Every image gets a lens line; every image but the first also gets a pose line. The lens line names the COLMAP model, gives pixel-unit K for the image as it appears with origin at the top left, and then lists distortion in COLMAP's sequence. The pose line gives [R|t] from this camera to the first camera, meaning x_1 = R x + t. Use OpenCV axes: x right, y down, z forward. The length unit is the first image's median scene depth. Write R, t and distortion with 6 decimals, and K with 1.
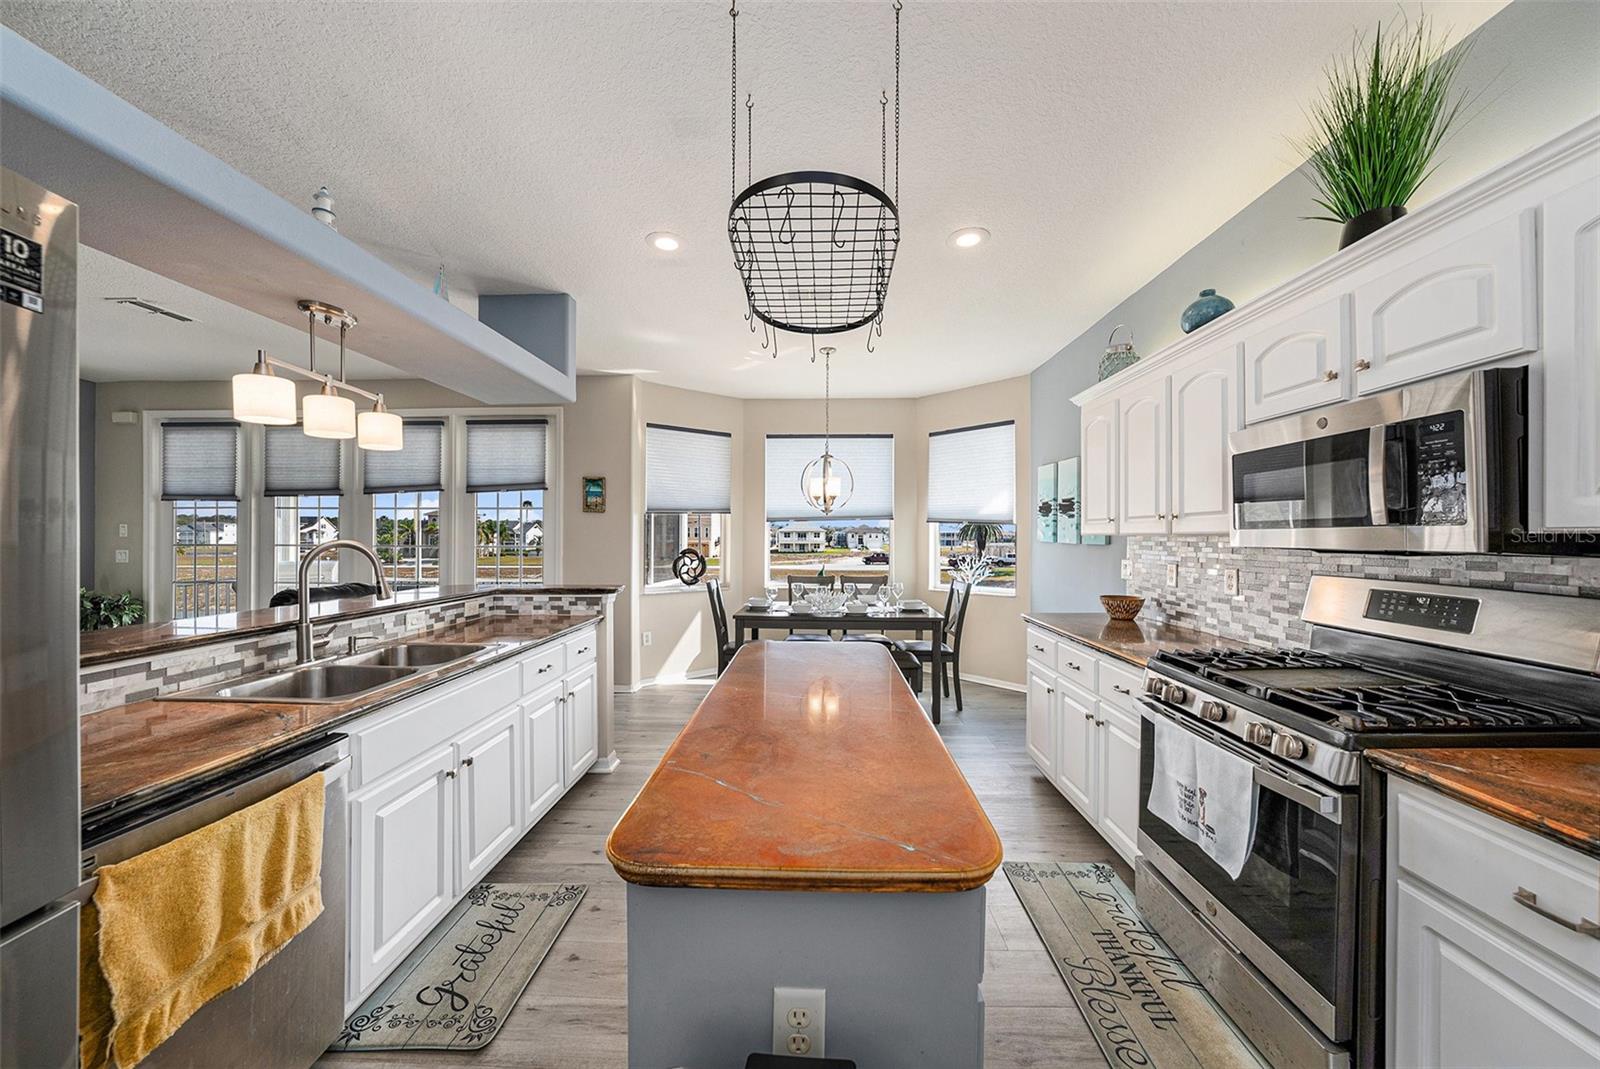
lens RADIAL K [[559.2, 0, 806.3], [0, 559.2, 533.4], [0, 0, 1]] dist [-0.028940, 0.006099]
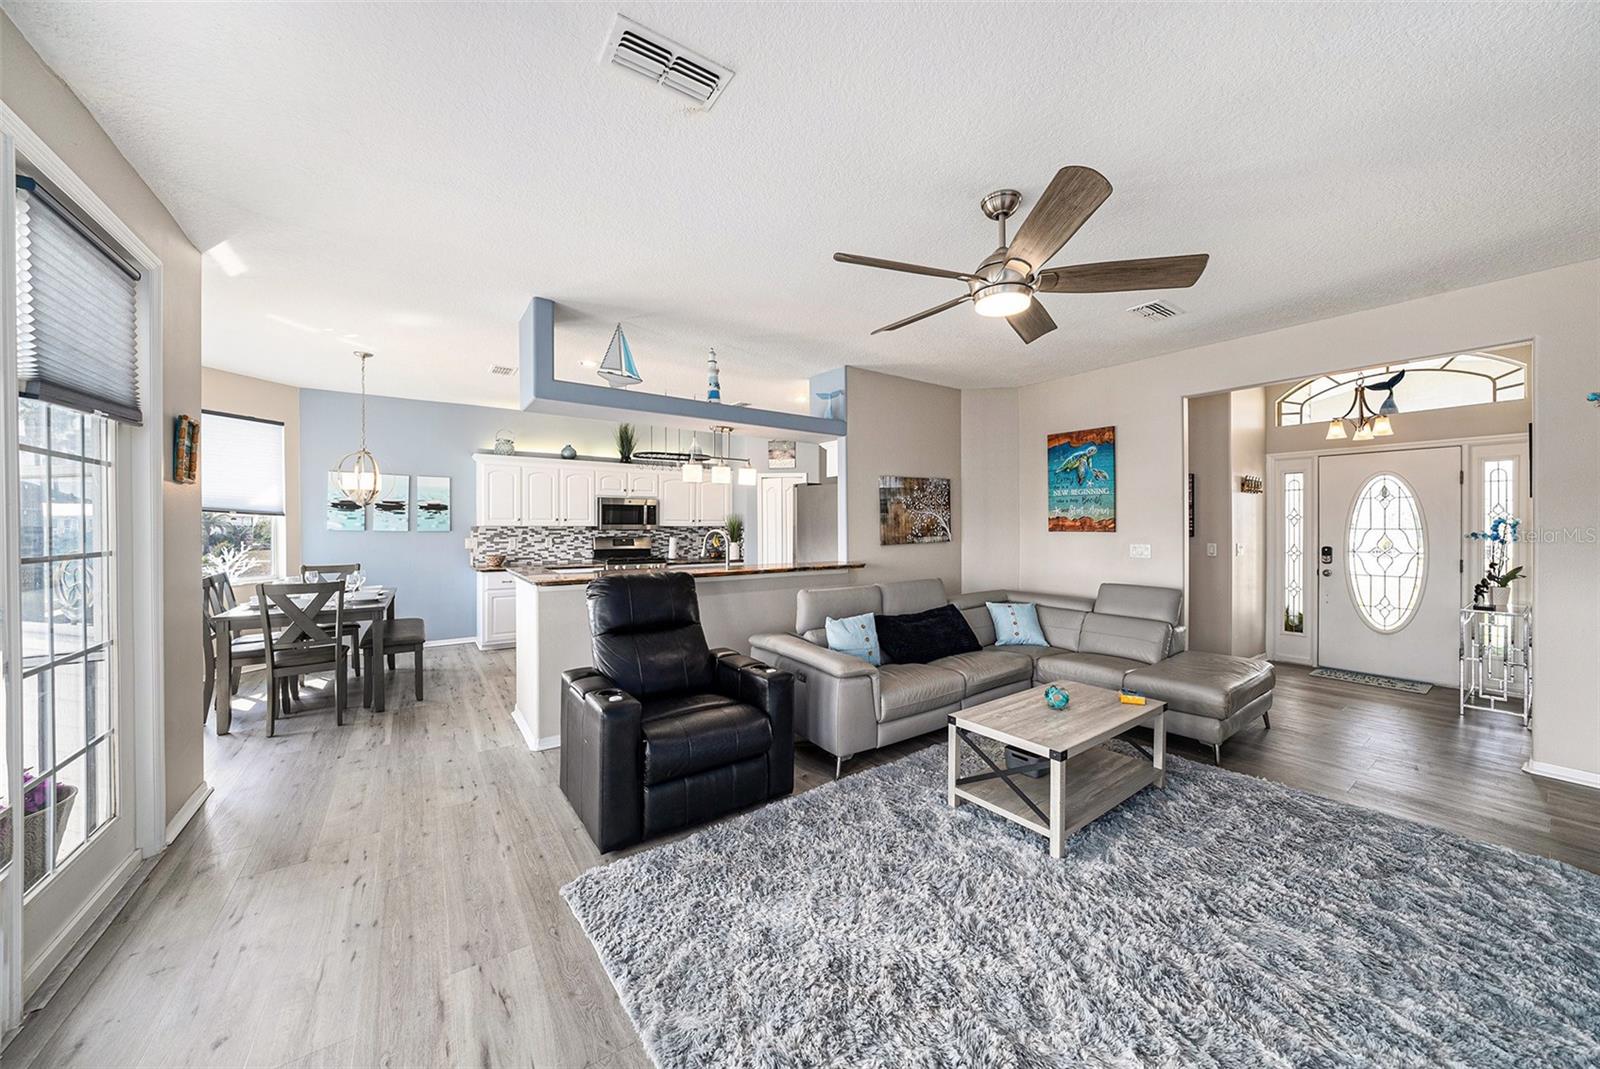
lens RADIAL K [[558.2, 0, 803.6], [0, 558.2, 525.0], [0, 0, 1]] dist [-0.028828, 0.006253]
pose [[-0.593199, -0.001532, 0.805054, -1.161203], [-0.006936, 0.999971, -0.003208, -0.001264], [-0.805026, -0.007487, -0.593193, 0.830090]]
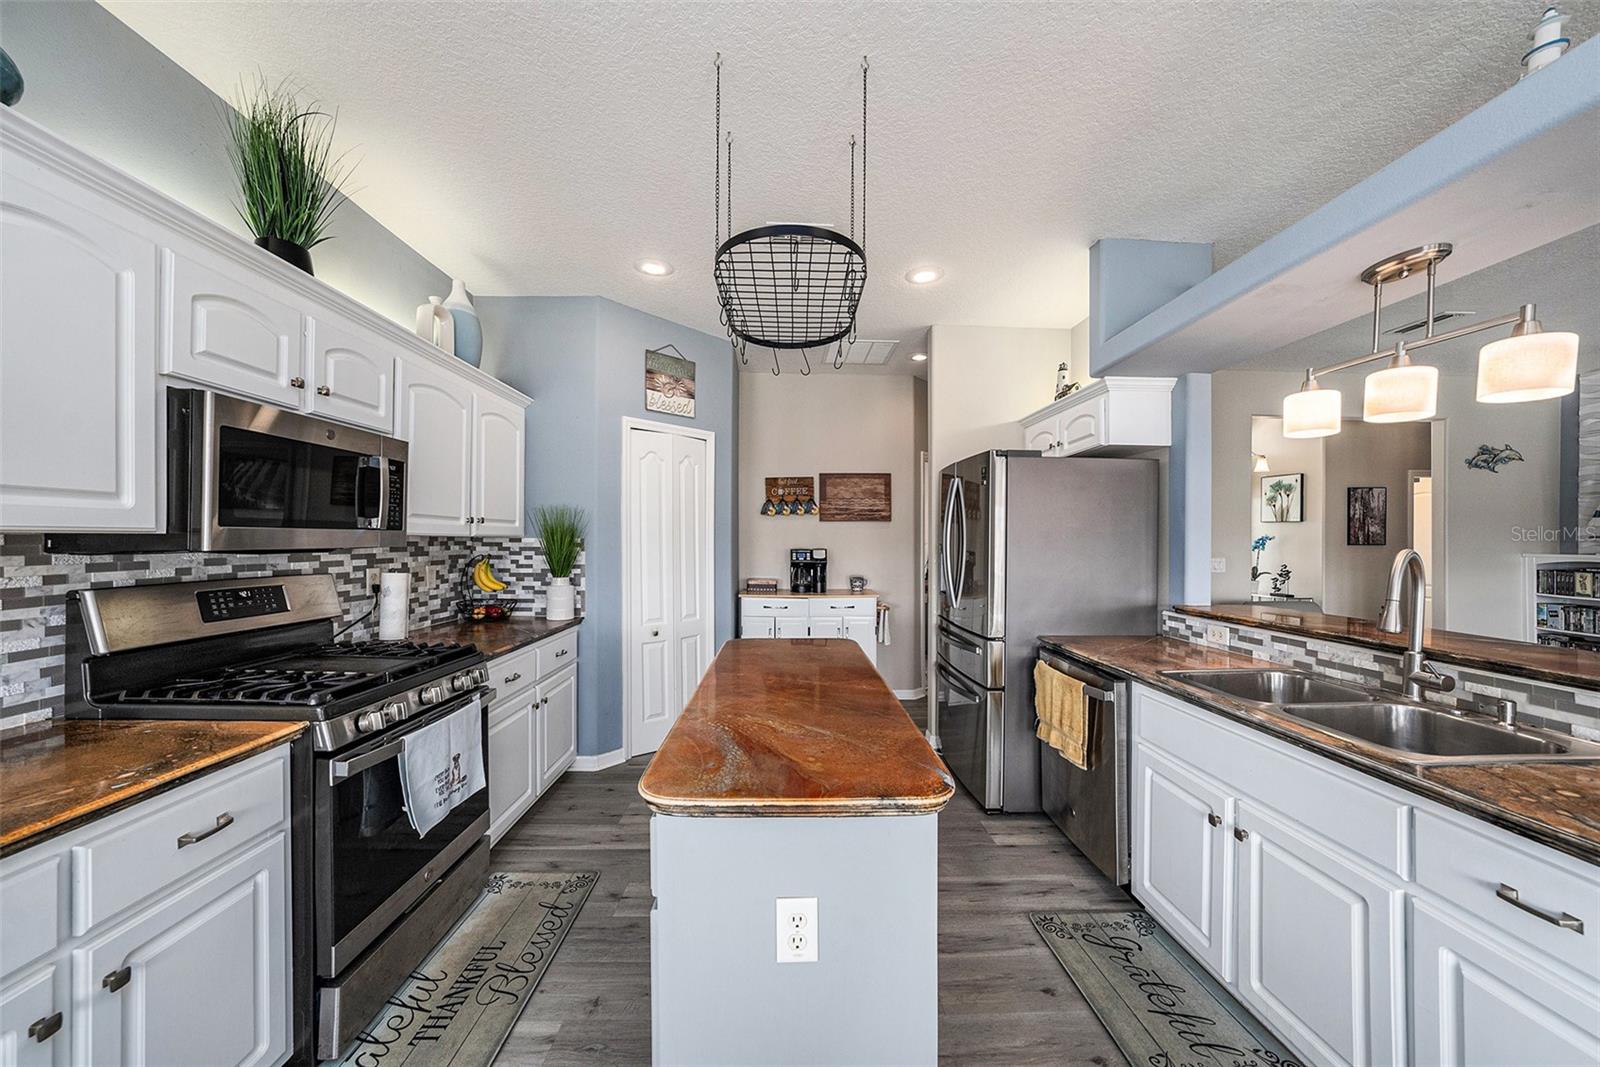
lens RADIAL K [[569.6, 0, 798.4], [0, 569.6, 540.8], [0, 0, 1]] dist [-0.029932, 0.007547]
pose [[-0.998965, -0.007097, -0.044927, 0.016468], [-0.006885, 0.999964, -0.004869, 0.003803], [0.044960, -0.004554, -0.998978, 0.700741]]
